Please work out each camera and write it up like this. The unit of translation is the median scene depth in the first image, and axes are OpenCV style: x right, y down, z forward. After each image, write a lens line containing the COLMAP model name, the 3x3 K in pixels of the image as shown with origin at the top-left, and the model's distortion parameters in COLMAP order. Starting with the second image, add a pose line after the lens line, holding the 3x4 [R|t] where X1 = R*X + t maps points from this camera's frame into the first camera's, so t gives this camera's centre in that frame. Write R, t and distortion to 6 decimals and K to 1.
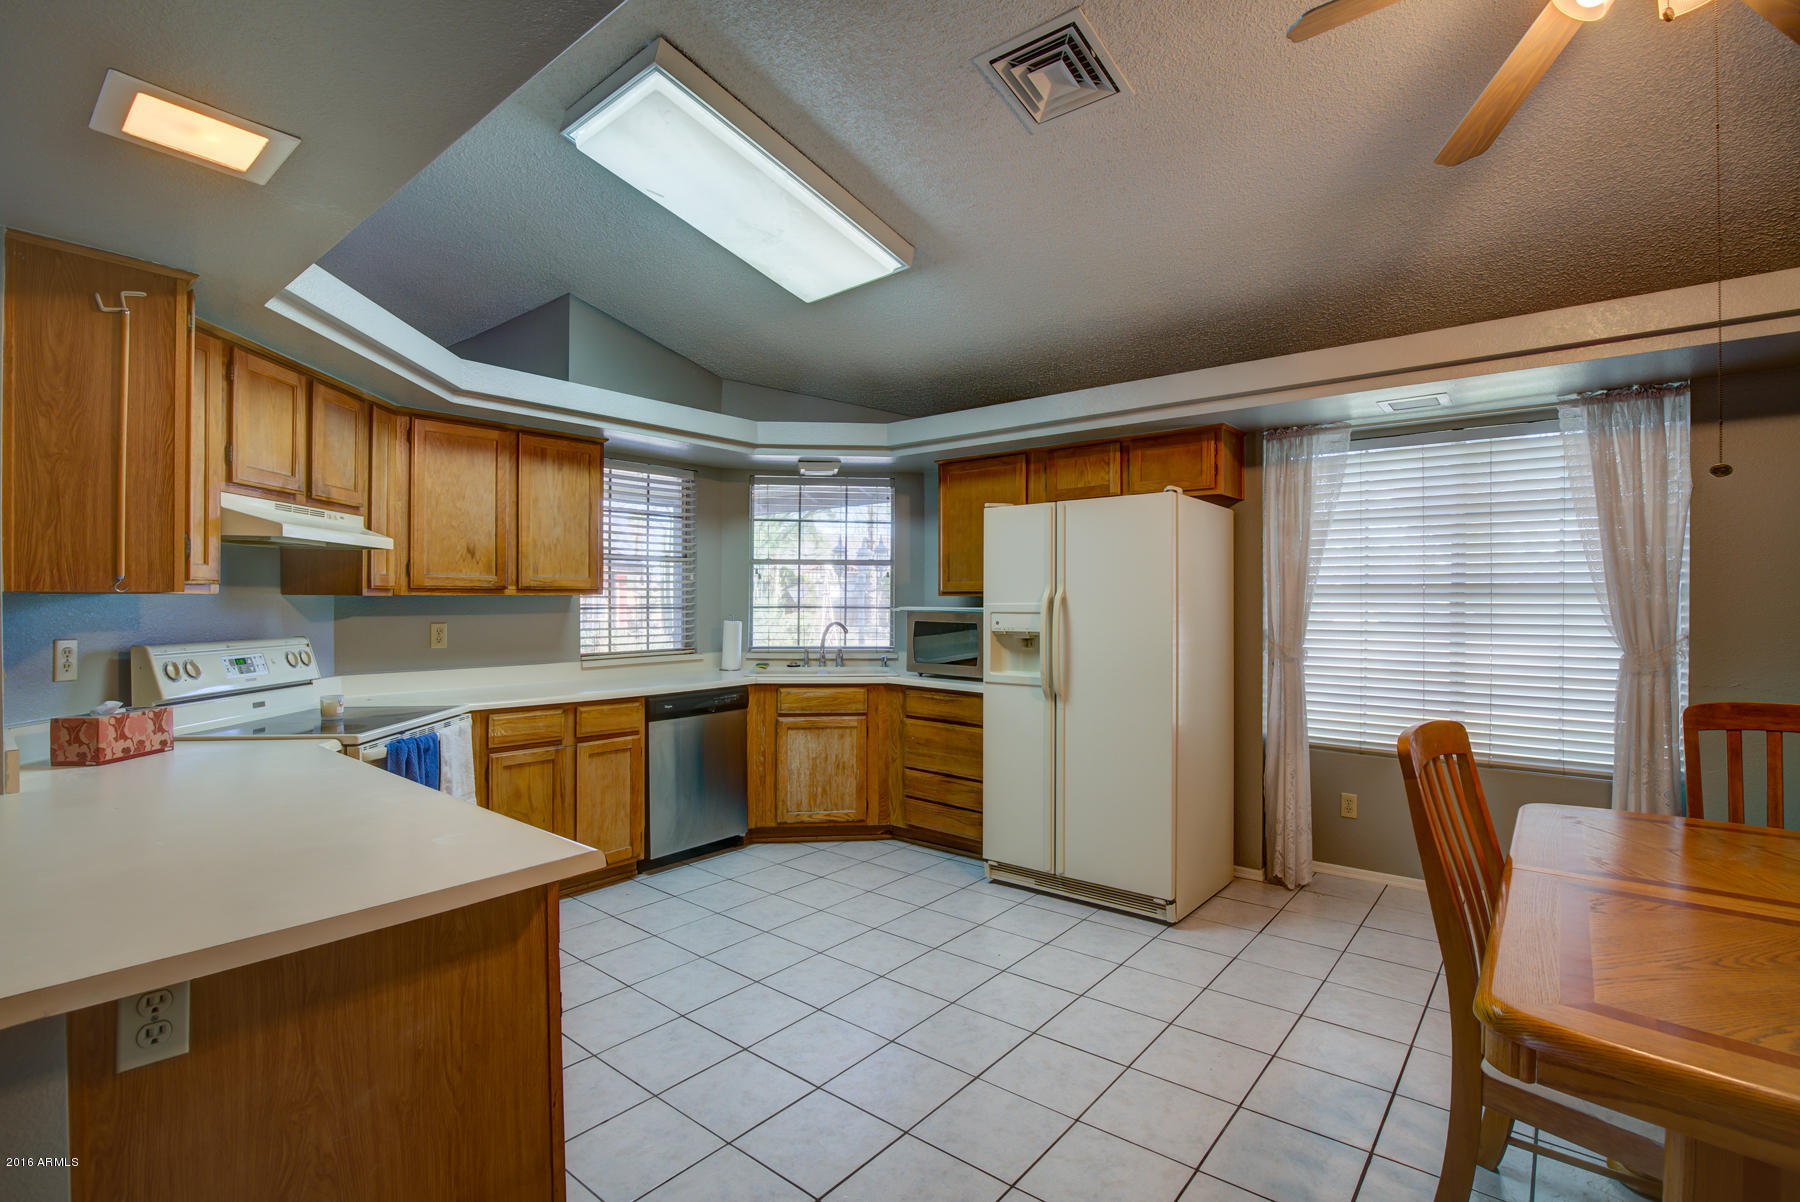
lens RADIAL K [[837.7, 0, 904.6], [0, 837.7, 604.4], [0, 0, 1]] dist [-0.003475, -0.000497]
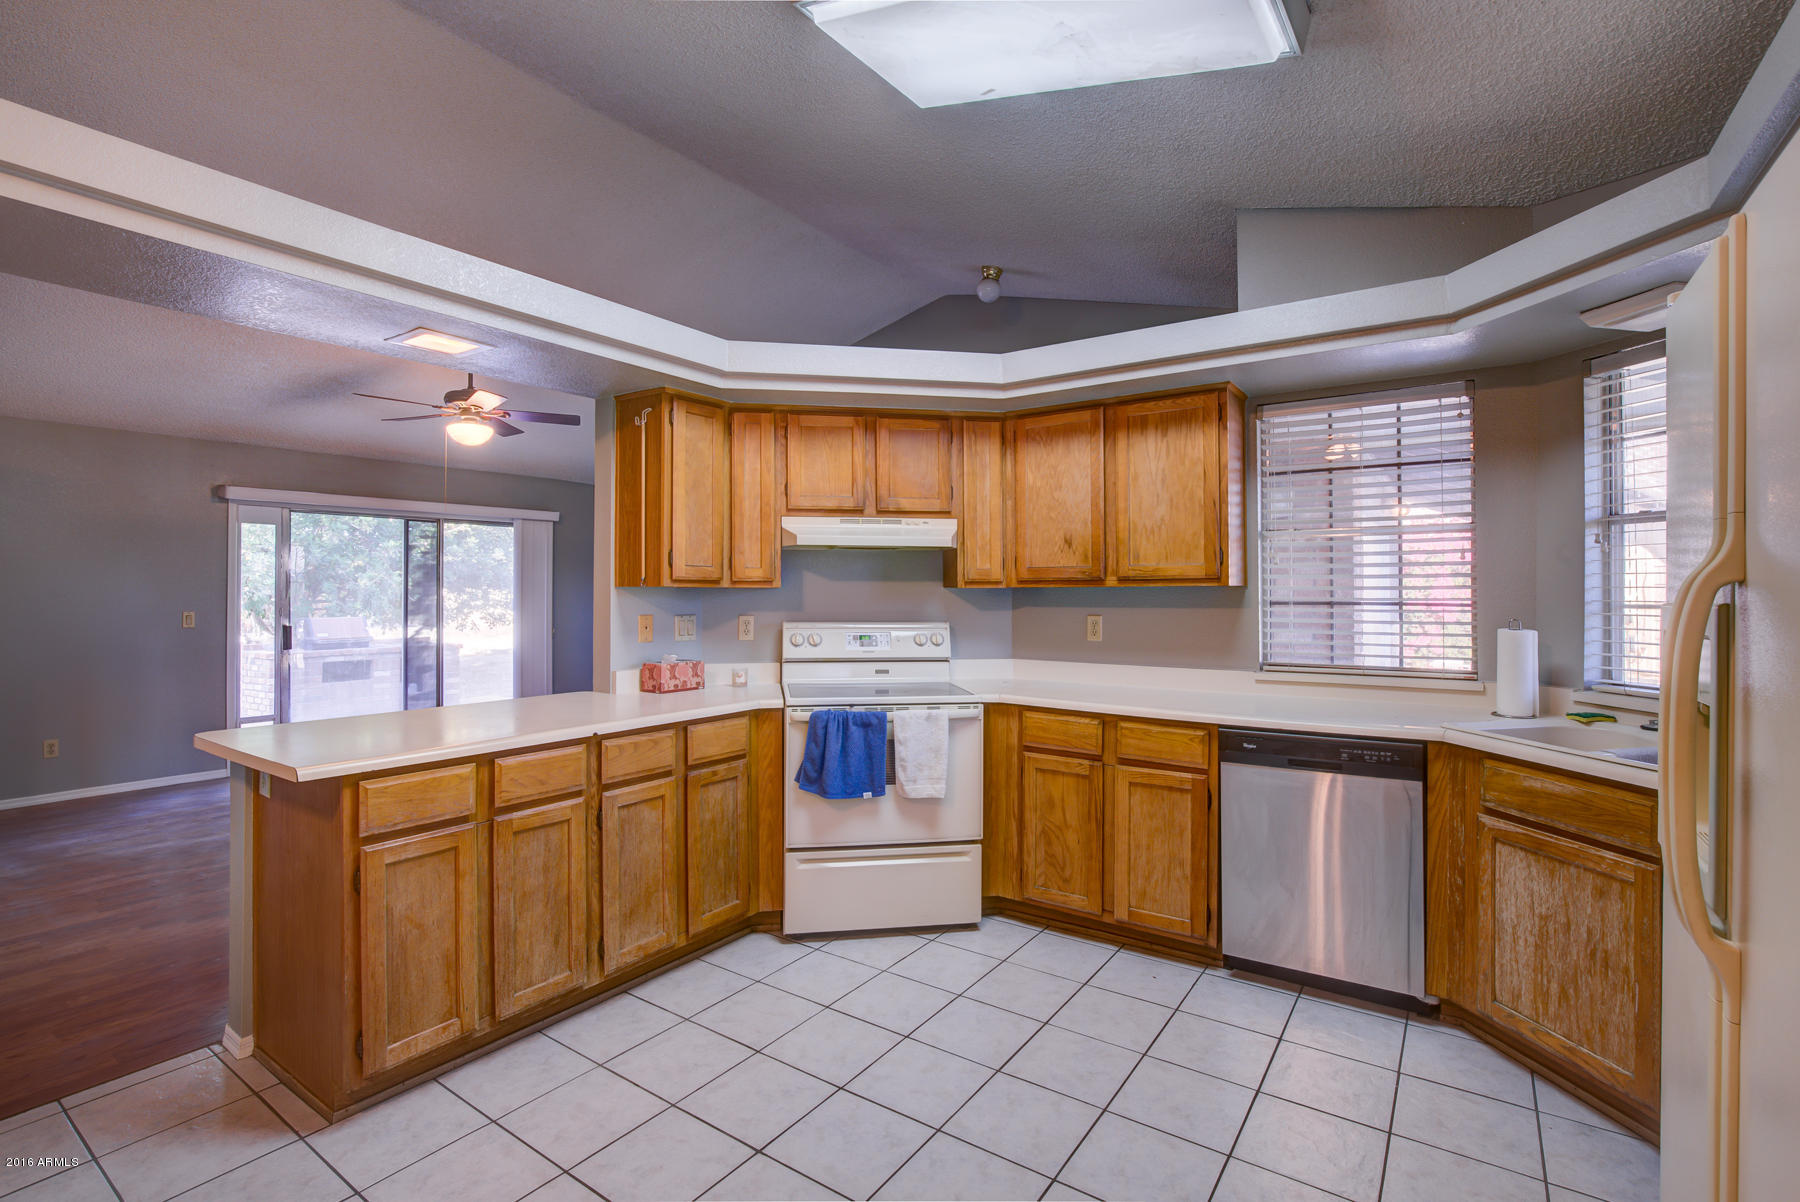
lens RADIAL K [[837.7, 0, 884.1], [0, 837.7, 577.6], [0, 0, 1]] dist [-0.003475, -0.000497]
pose [[0.090055, -0.013330, -0.995848, 0.406052], [-0.004780, 0.999893, -0.013816, -0.007066], [0.995925, 0.006004, 0.089982, 0.669896]]
